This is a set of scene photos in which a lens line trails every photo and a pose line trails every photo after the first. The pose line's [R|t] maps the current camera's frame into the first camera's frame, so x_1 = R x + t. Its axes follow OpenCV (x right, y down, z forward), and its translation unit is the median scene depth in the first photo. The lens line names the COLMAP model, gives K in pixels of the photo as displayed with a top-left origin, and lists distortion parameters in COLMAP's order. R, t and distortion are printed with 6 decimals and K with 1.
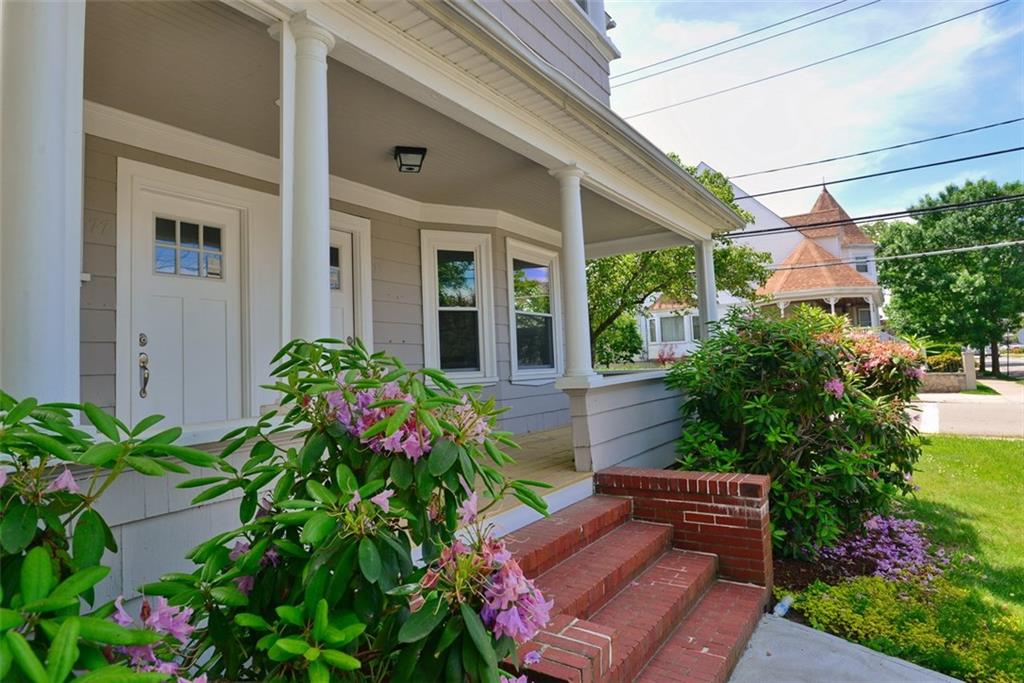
lens RADIAL K [[580.2, 0, 473.9], [0, 580.2, 342.1], [0, 0, 1]] dist [-0.006327, -0.001032]
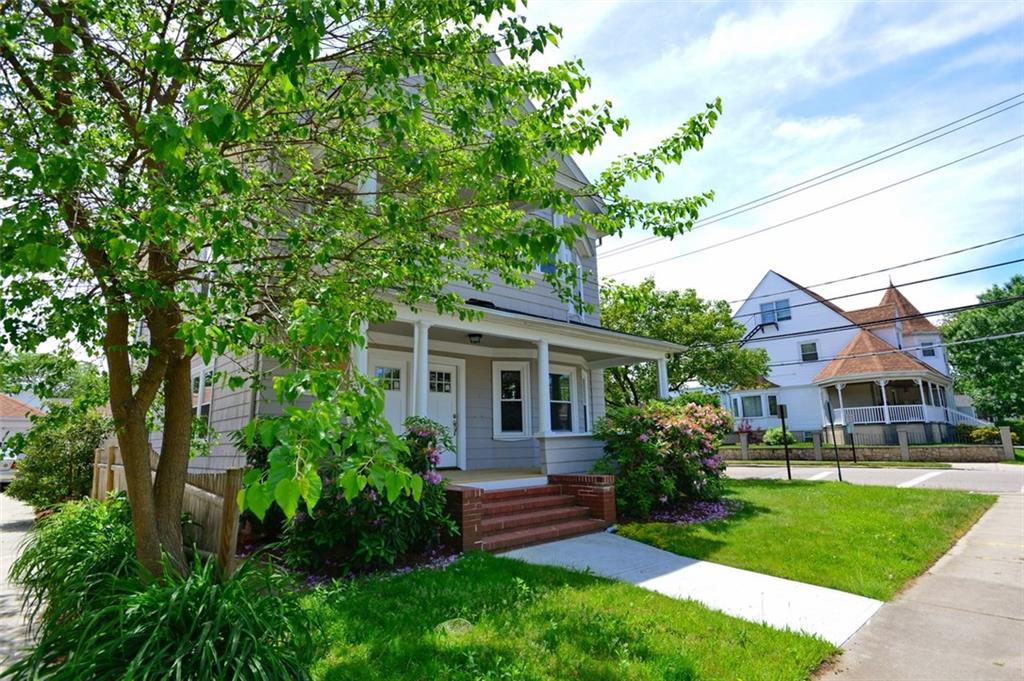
lens RADIAL K [[568.1, 0, 512.0], [0, 568.1, 340.5], [0, 0, 1]] dist [-0.002276, -0.001248]
pose [[0.972296, -0.029126, -0.231929, 0.137449], [-0.002171, 0.991039, -0.133556, 0.000021], [0.233741, 0.130360, 0.963520, -0.285447]]
